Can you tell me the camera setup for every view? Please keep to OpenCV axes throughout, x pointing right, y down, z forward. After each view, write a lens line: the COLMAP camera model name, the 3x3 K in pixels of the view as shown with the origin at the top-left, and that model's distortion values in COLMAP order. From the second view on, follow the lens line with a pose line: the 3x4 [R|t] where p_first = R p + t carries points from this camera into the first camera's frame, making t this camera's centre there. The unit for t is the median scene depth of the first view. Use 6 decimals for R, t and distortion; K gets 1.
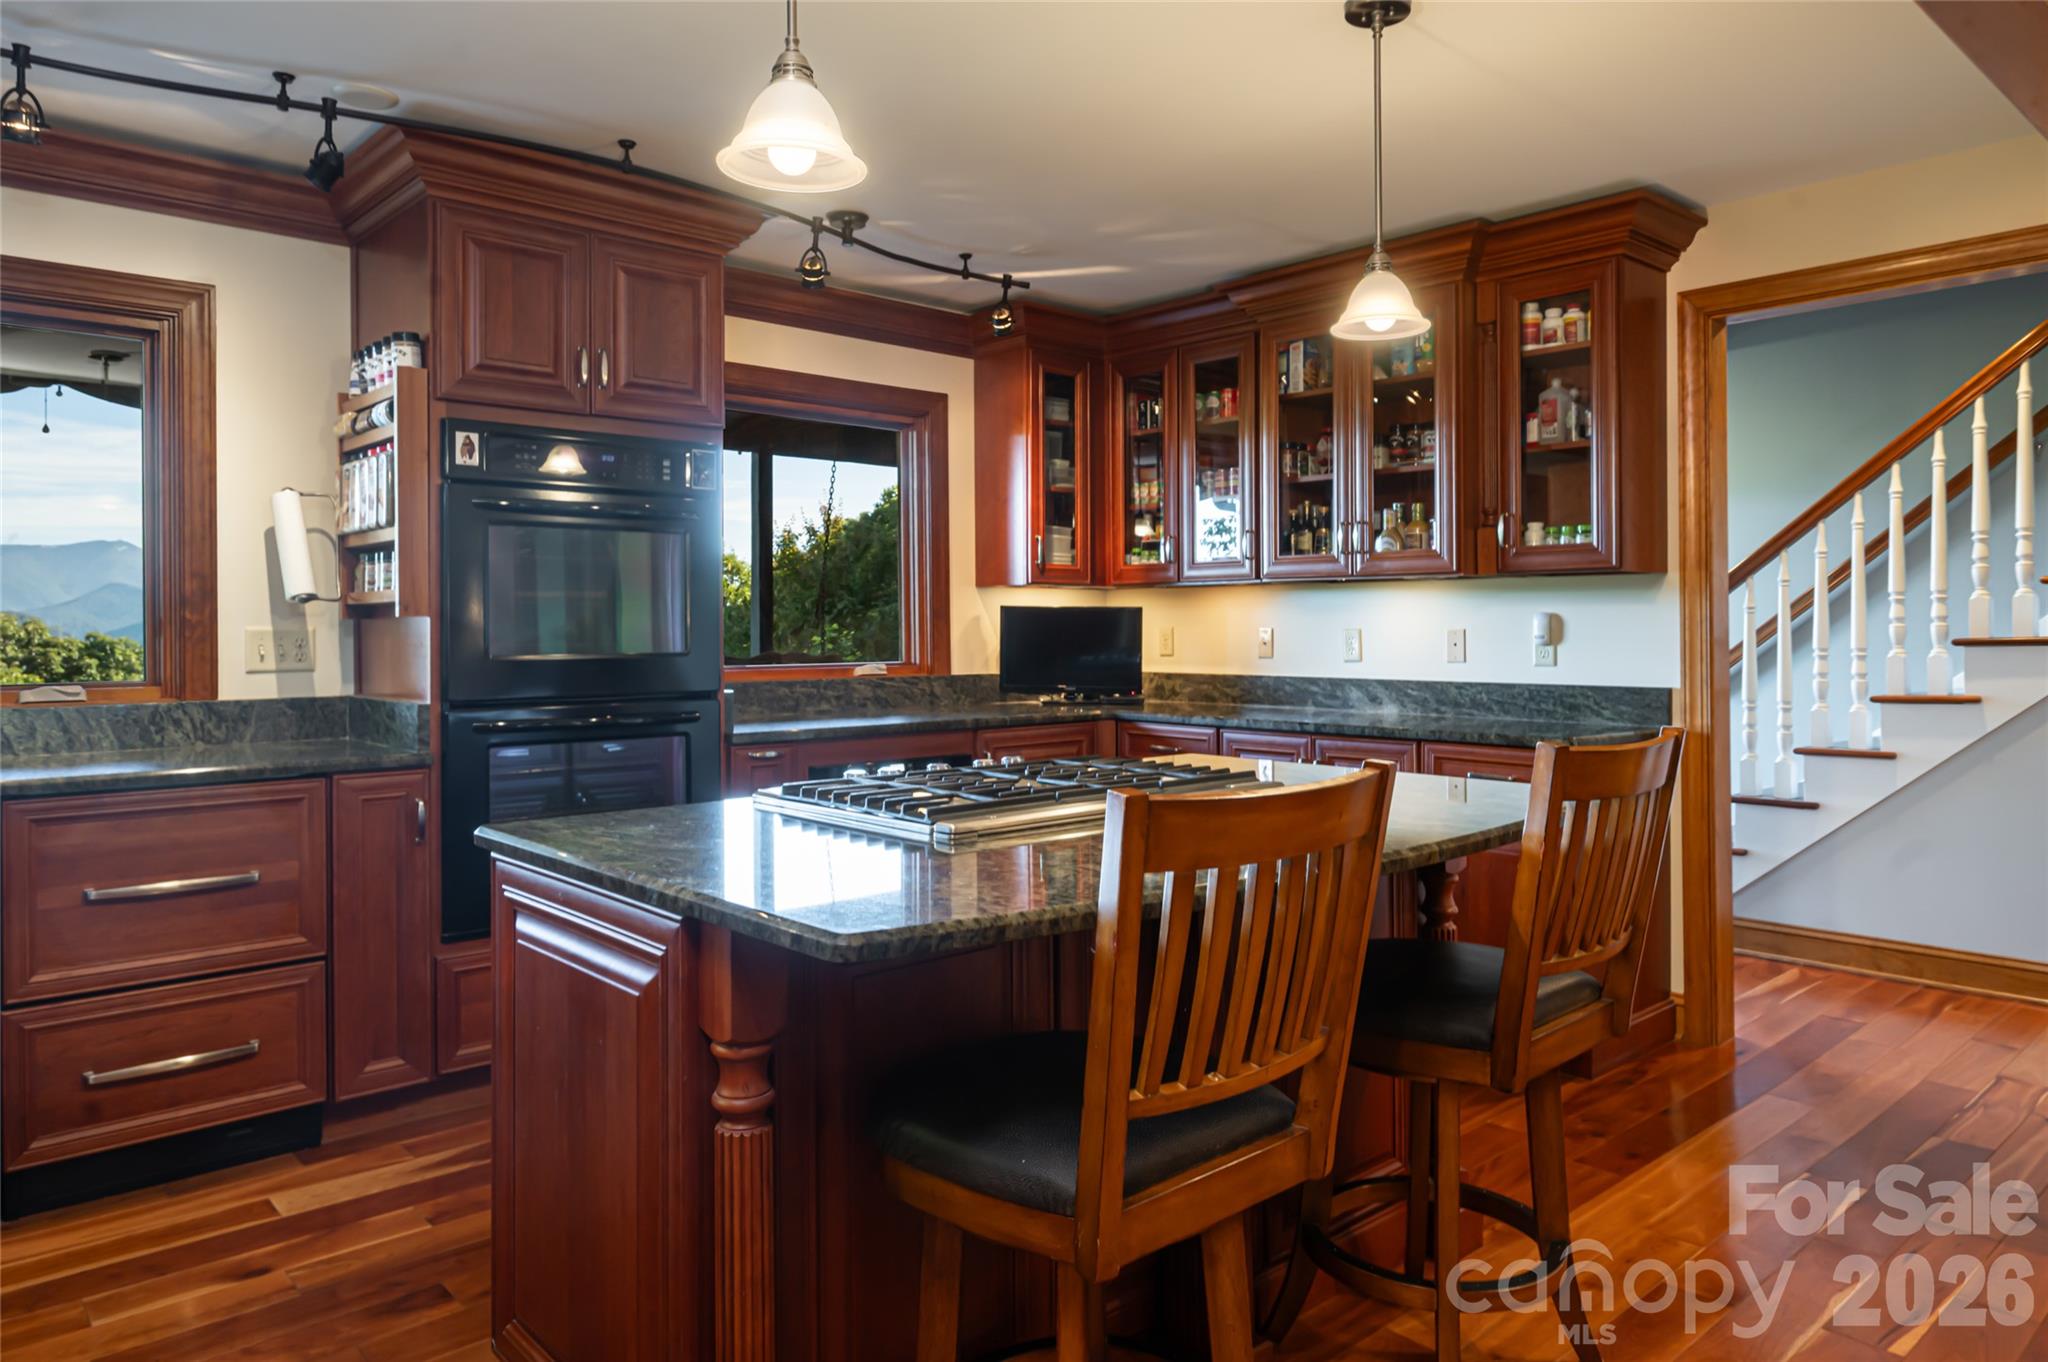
lens RADIAL K [[1326.5, 0, 1025.9], [0, 1326.5, 628.9], [0, 0, 1]] dist [-0.003873, 0.001213]
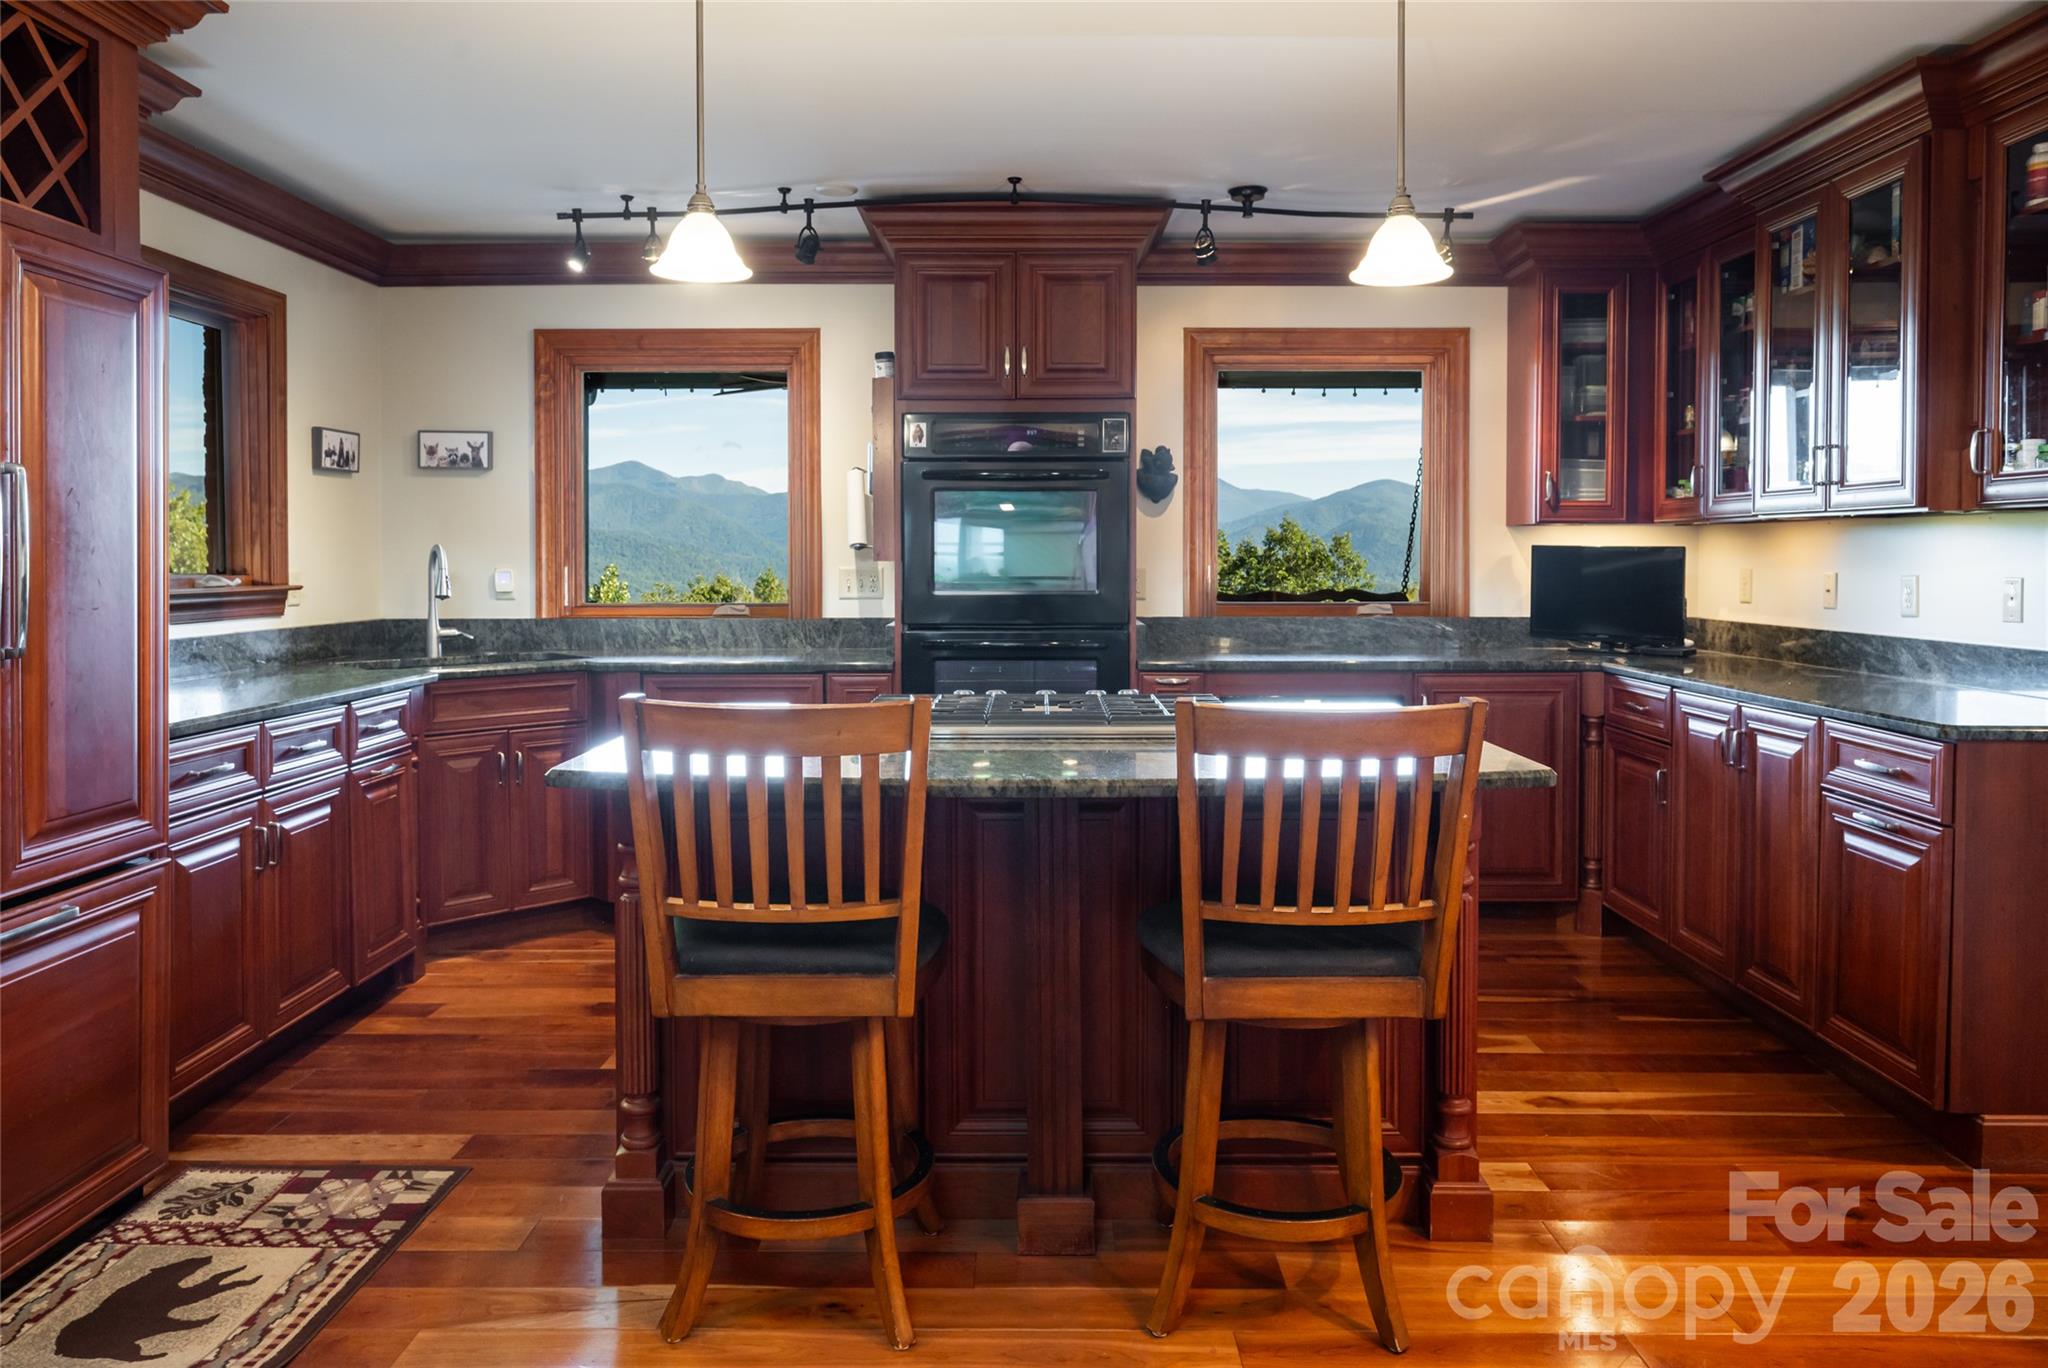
lens RADIAL K [[1388.6, 0, 1022.0], [0, 1388.6, 593.3], [0, 0, 1]] dist [-0.001203, -0.003486]
pose [[0.736490, 0.020781, -0.676129, 0.521713], [-0.002323, 0.999600, 0.028192, -0.014168], [0.676444, -0.019193, 0.736244, 0.036453]]
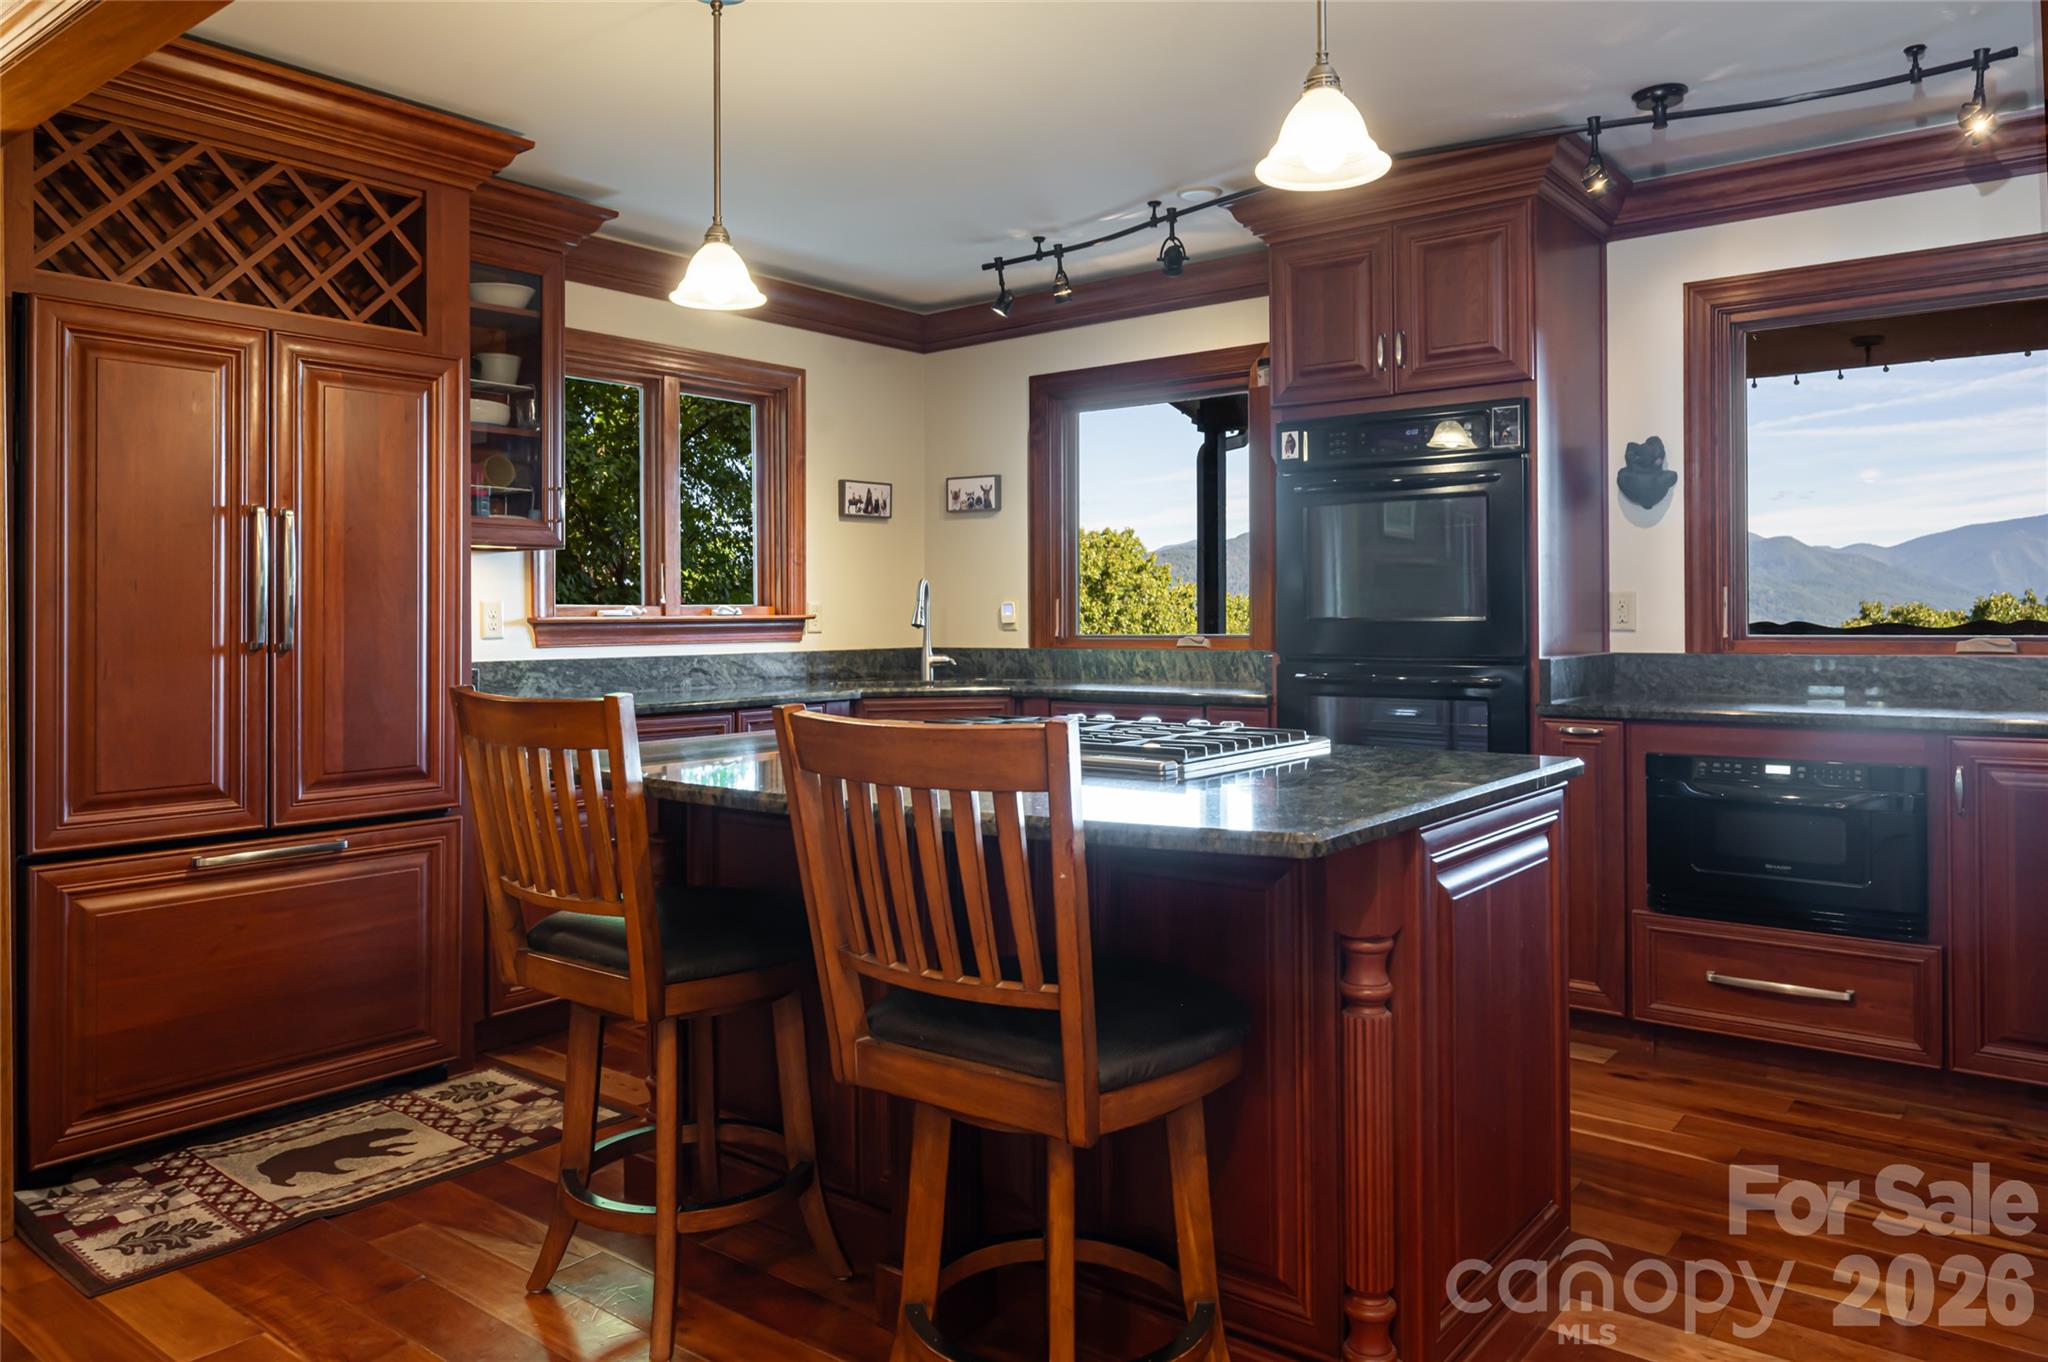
lens RADIAL K [[1399.8, 0, 1023.6], [0, 1399.8, 608.8], [0, 0, 1]] dist [-0.003435, -0.000931]
pose [[0.165666, -0.001751, -0.986180, 0.685983], [0.006583, 0.999978, -0.000669, 0.010469], [0.986160, -0.006381, 0.165674, 0.476293]]
